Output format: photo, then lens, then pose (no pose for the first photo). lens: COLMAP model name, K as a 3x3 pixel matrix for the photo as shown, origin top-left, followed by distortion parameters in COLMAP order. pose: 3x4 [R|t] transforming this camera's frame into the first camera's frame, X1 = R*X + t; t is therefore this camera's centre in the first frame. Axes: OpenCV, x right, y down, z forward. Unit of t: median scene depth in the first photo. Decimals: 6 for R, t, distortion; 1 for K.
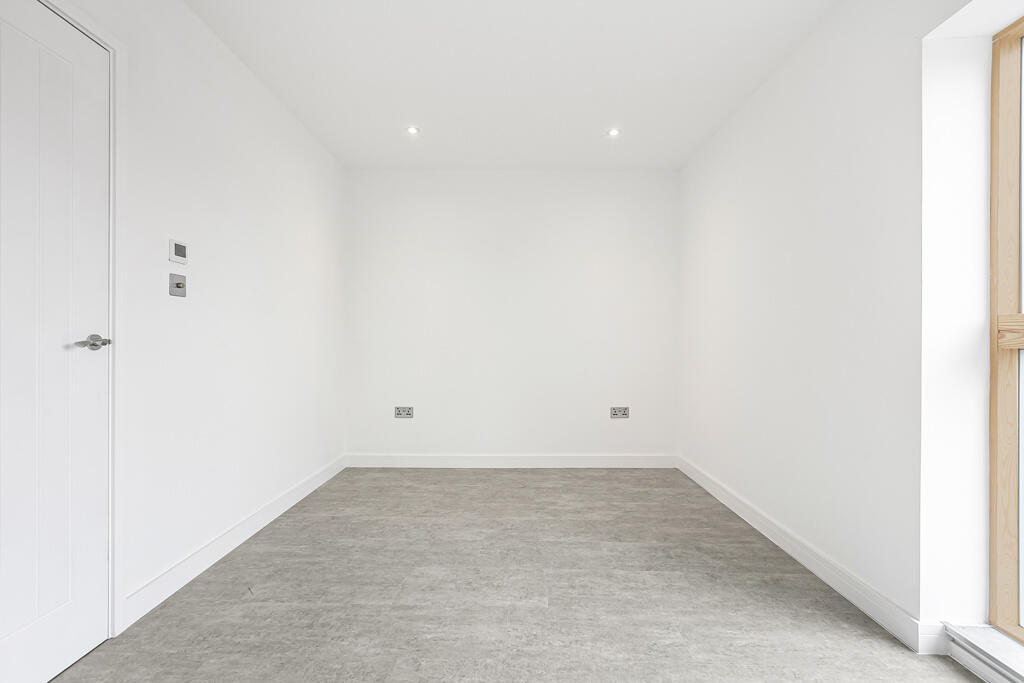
lens RADIAL K [[468.5, 0, 511.8], [0, 468.5, 341.8], [0, 0, 1]] dist [-0.002704, 0.000230]
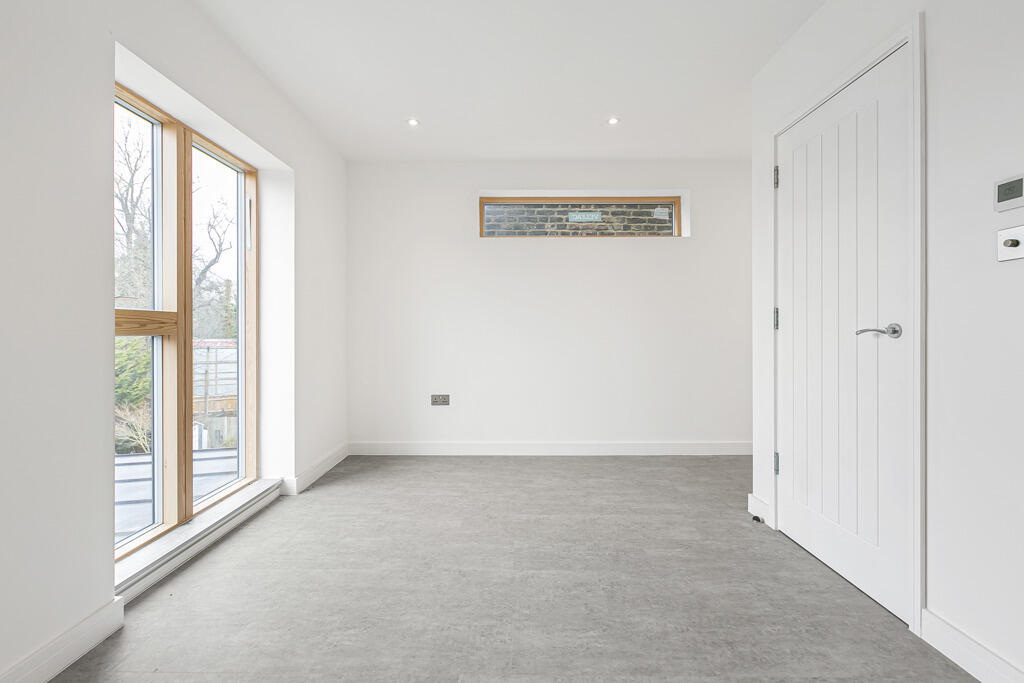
lens RADIAL K [[468.5, 0, 512.5], [0, 468.5, 339.8], [0, 0, 1]] dist [-0.002704, 0.000230]
pose [[-0.999988, -0.000376, -0.004836, -0.006461], [-0.000381, 0.999999, 0.001041, 0.019182], [0.004835, 0.001043, -0.999988, 1.967475]]
